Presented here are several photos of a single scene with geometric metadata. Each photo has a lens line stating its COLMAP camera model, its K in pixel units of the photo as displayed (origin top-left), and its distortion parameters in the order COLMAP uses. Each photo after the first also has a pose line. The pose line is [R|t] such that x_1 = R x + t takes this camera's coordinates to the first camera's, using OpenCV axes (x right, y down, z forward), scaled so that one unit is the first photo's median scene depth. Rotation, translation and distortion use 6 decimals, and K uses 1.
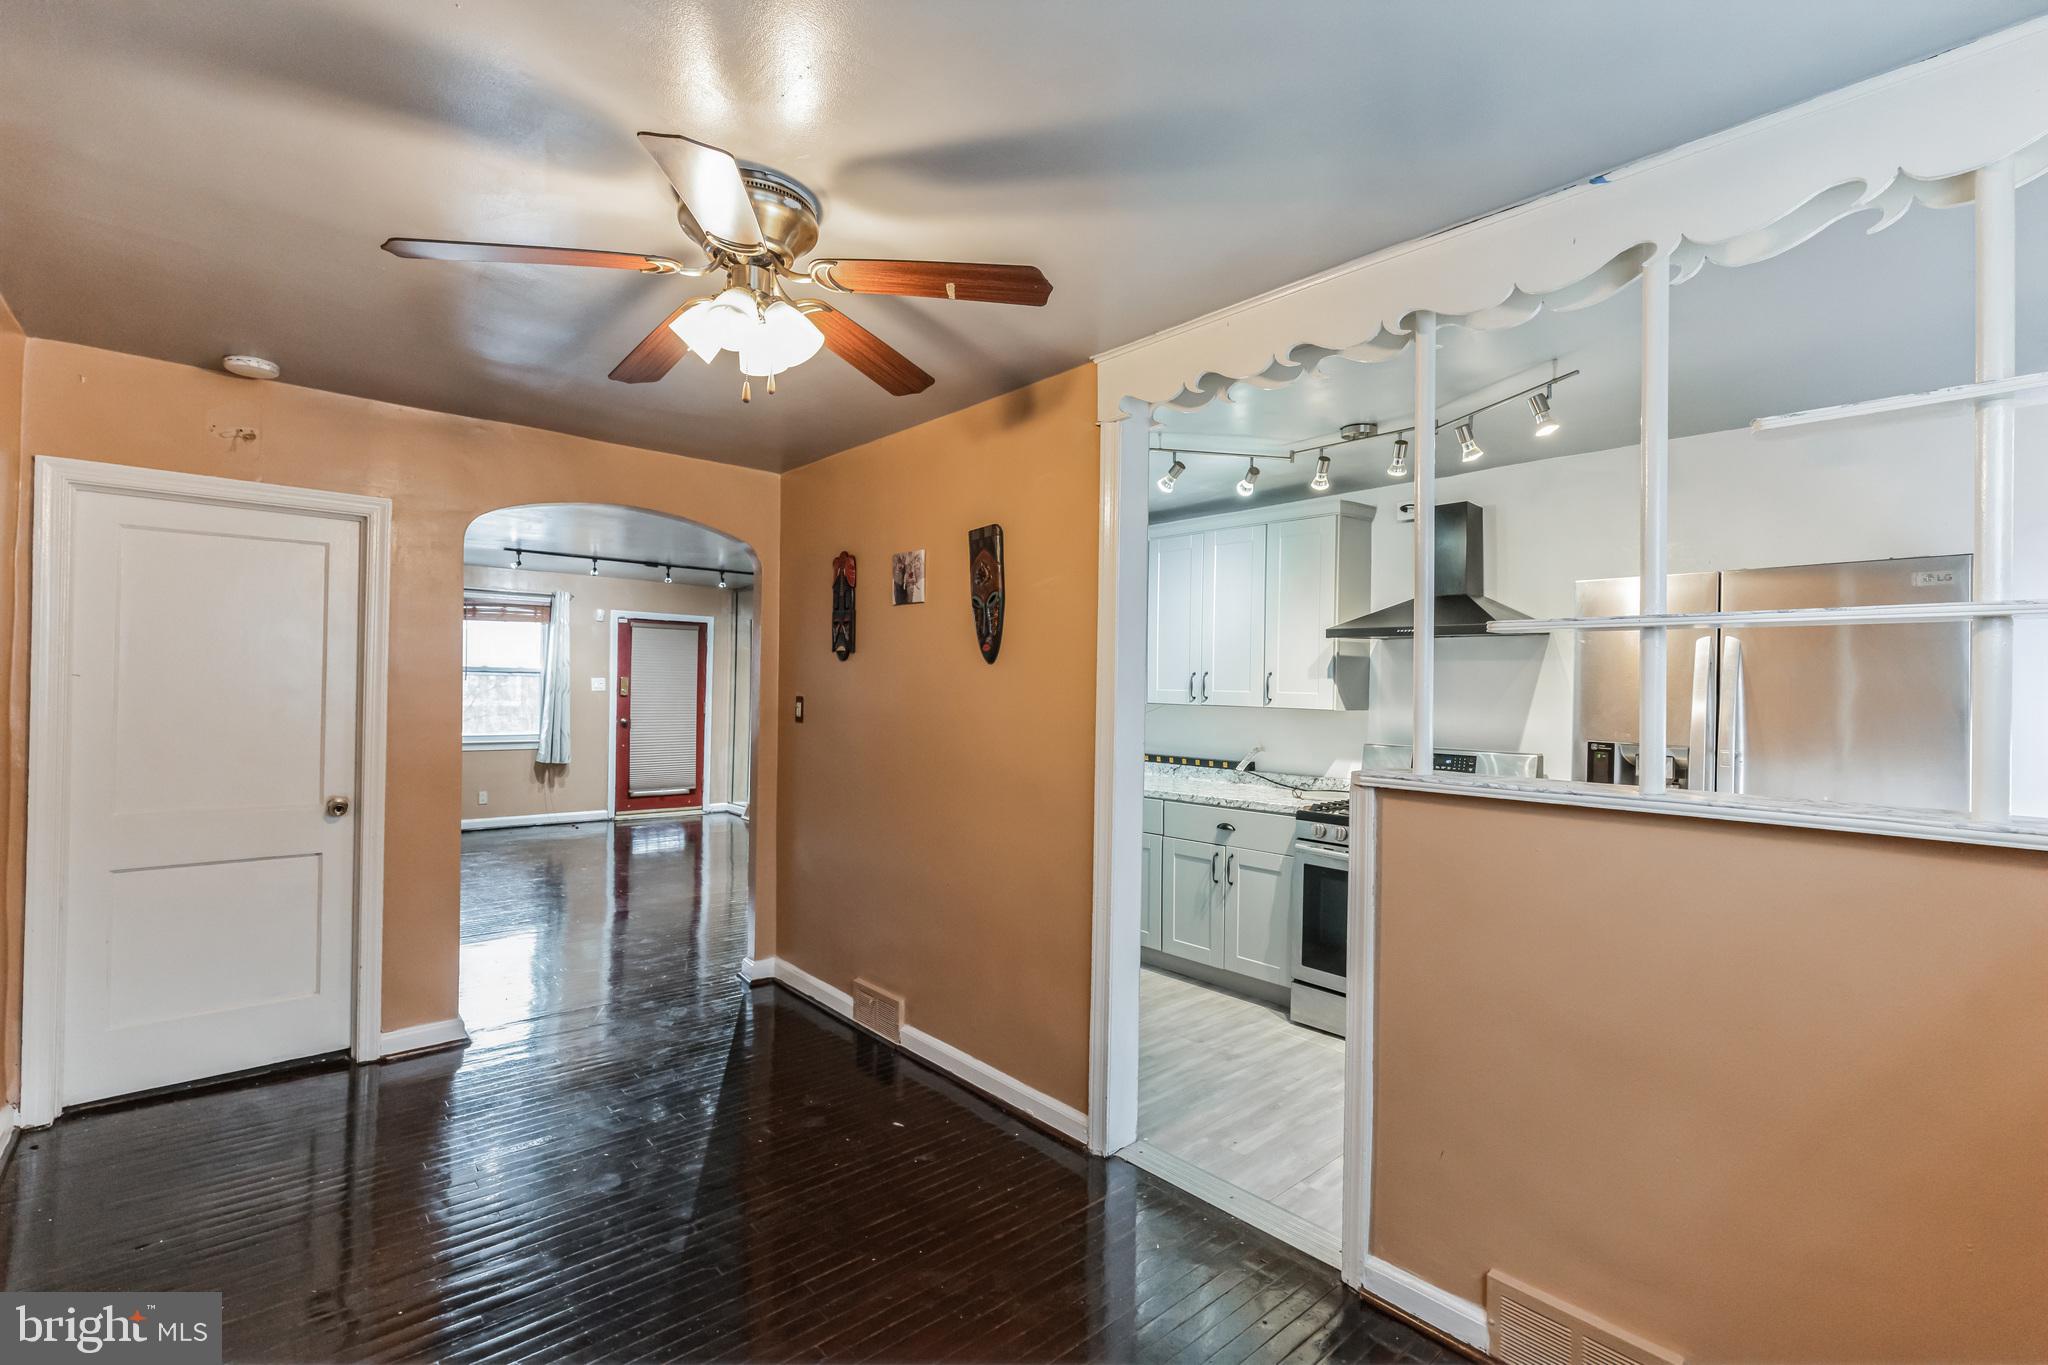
lens RADIAL K [[943.5, 0, 1018.2], [0, 943.5, 683.7], [0, 0, 1]] dist [-0.000474, 0.000024]
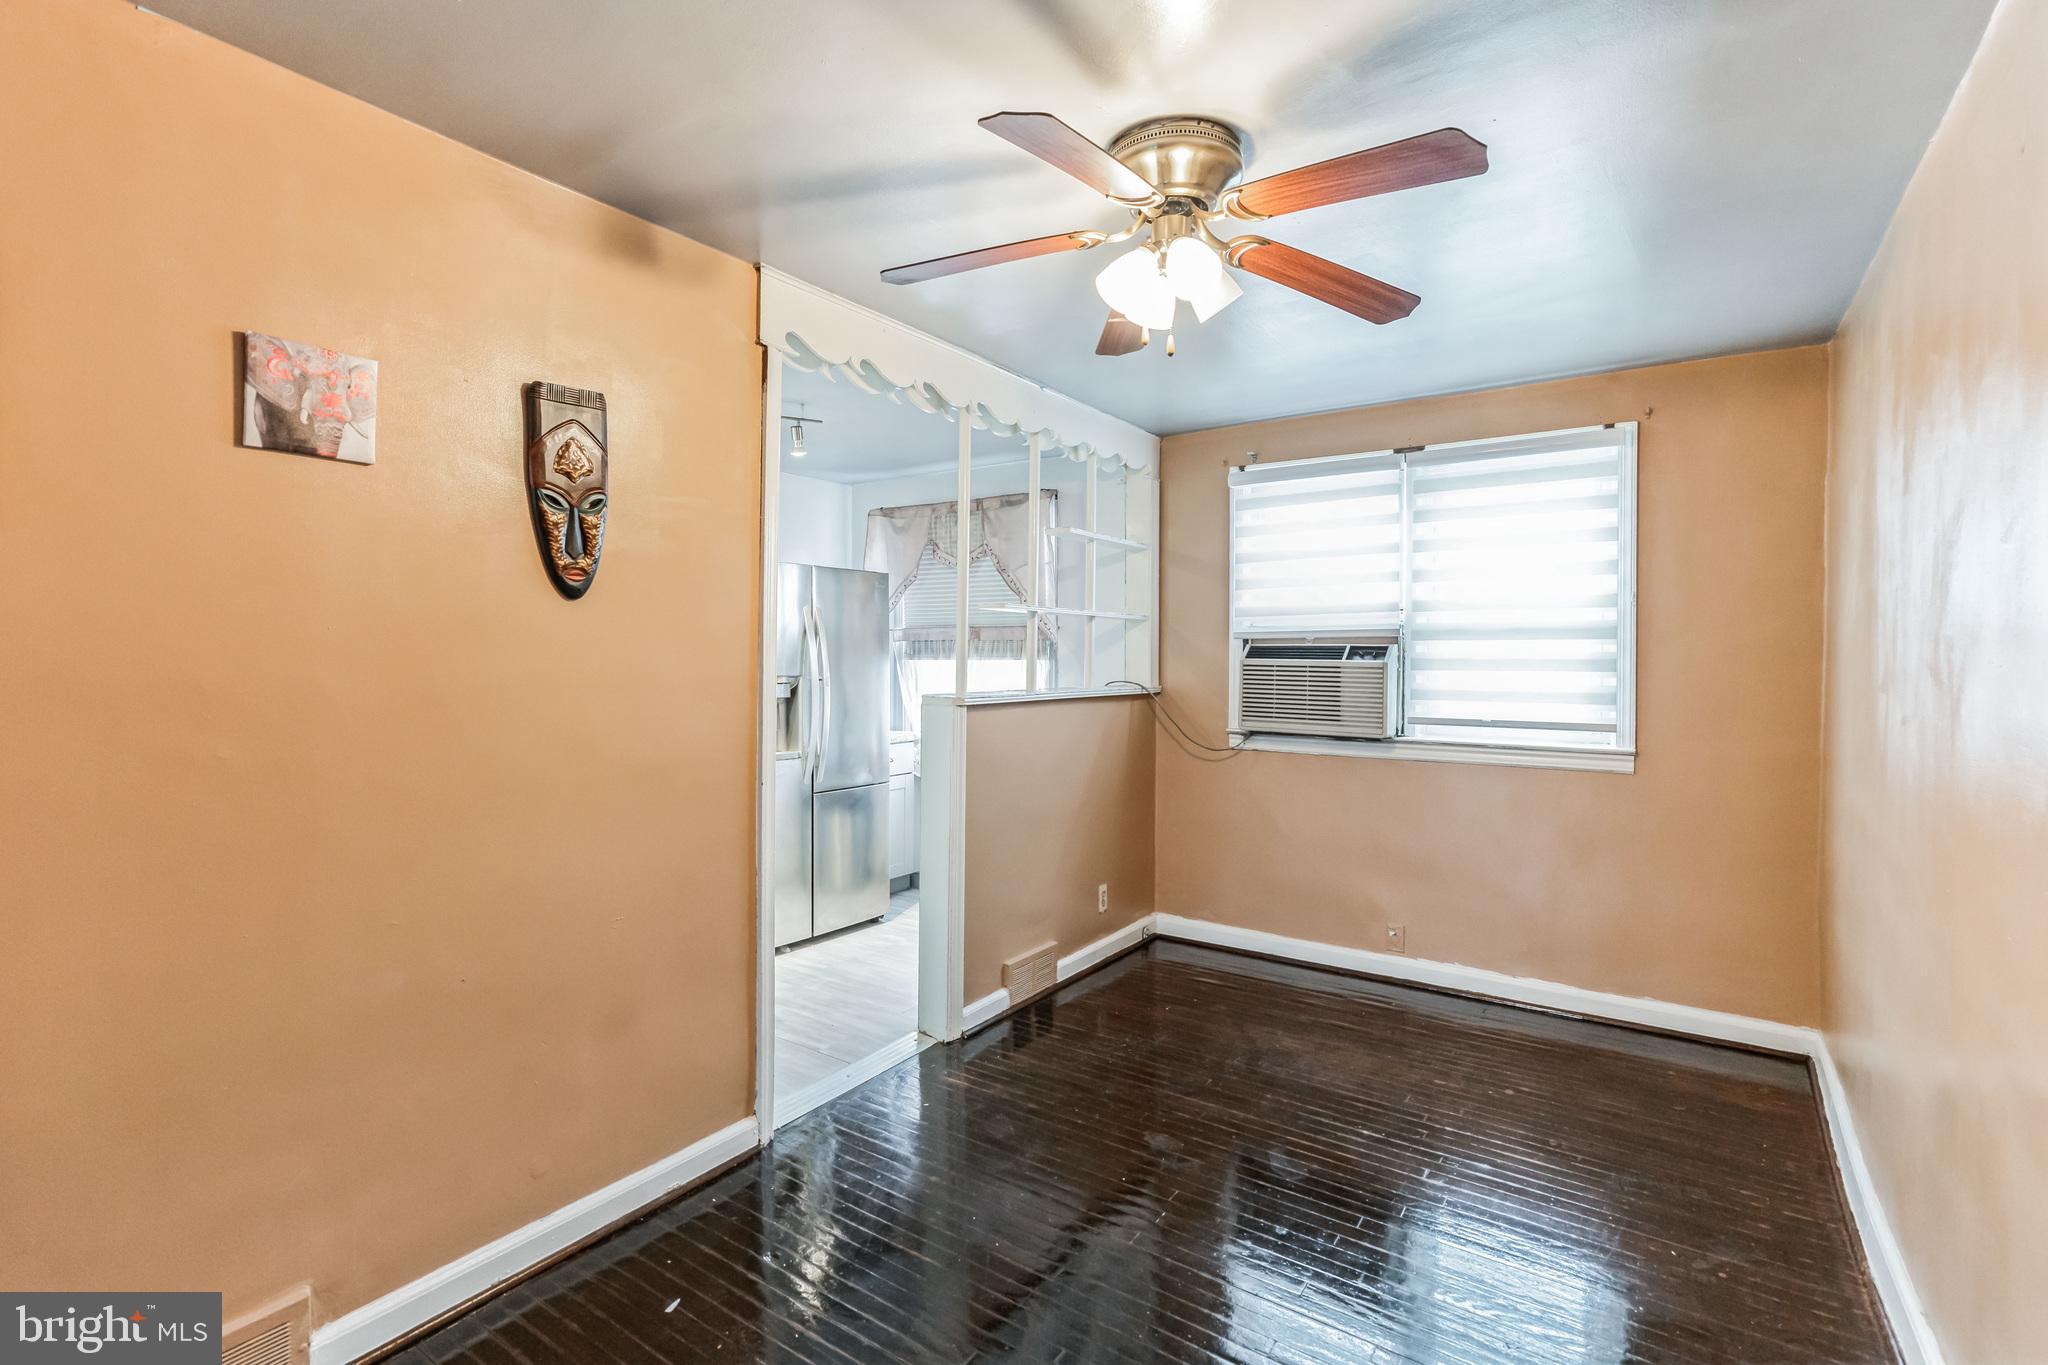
lens RADIAL K [[955.3, 0, 989.6], [0, 955.3, 673.5], [0, 0, 1]] dist [-0.002182, 0.000077]
pose [[-0.240053, -0.037396, 0.970039, -0.618740], [-0.013819, 0.999288, 0.035104, 0.001394], [-0.970661, -0.004978, -0.240399, 0.730460]]
